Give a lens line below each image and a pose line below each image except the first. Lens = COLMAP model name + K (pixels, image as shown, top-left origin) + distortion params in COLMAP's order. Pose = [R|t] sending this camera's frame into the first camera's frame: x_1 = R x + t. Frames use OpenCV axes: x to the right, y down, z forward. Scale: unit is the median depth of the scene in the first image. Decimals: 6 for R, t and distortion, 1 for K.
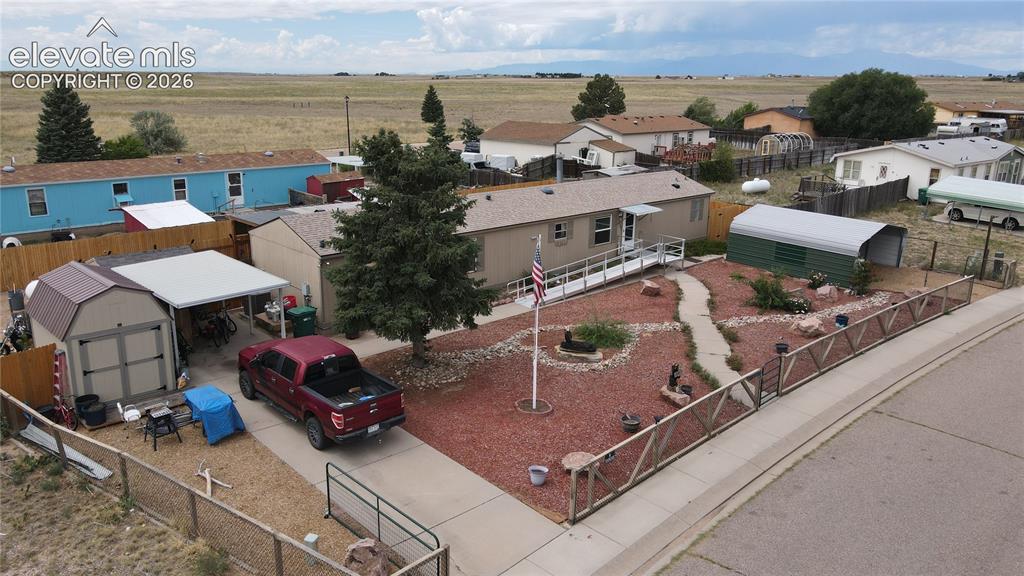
lens RADIAL K [[752.6, 0, 507.3], [0, 752.6, 283.4], [0, 0, 1]] dist [-0.001435, 0.035122]
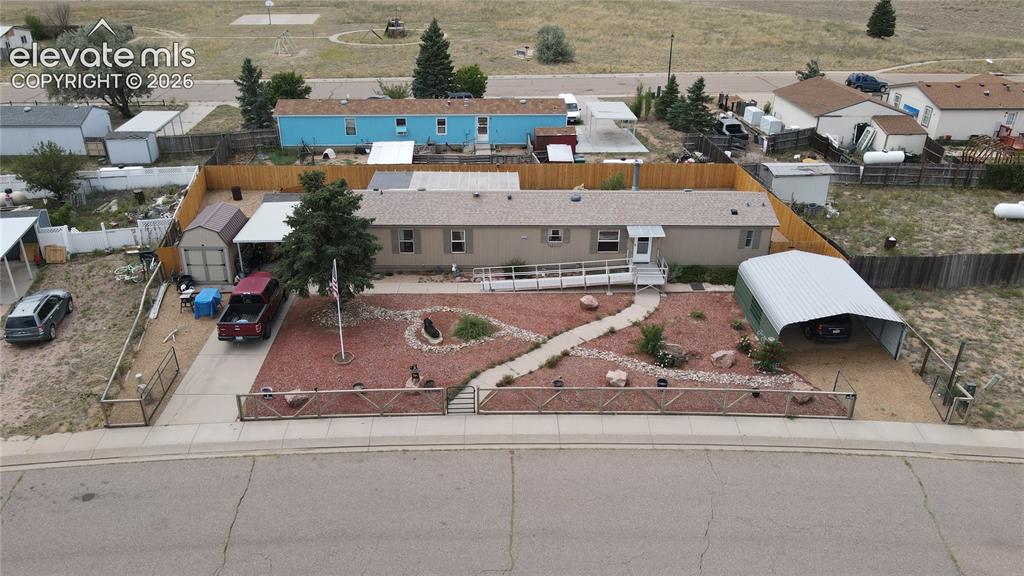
lens RADIAL K [[752.6, 0, 505.5], [0, 752.6, 289.1], [0, 0, 1]] dist [-0.001435, 0.035122]
pose [[0.743985, 0.293014, -0.600524, 0.955567], [-0.174115, 0.952689, 0.249136, -0.344018], [0.645112, -0.080793, 0.759804, 0.009670]]
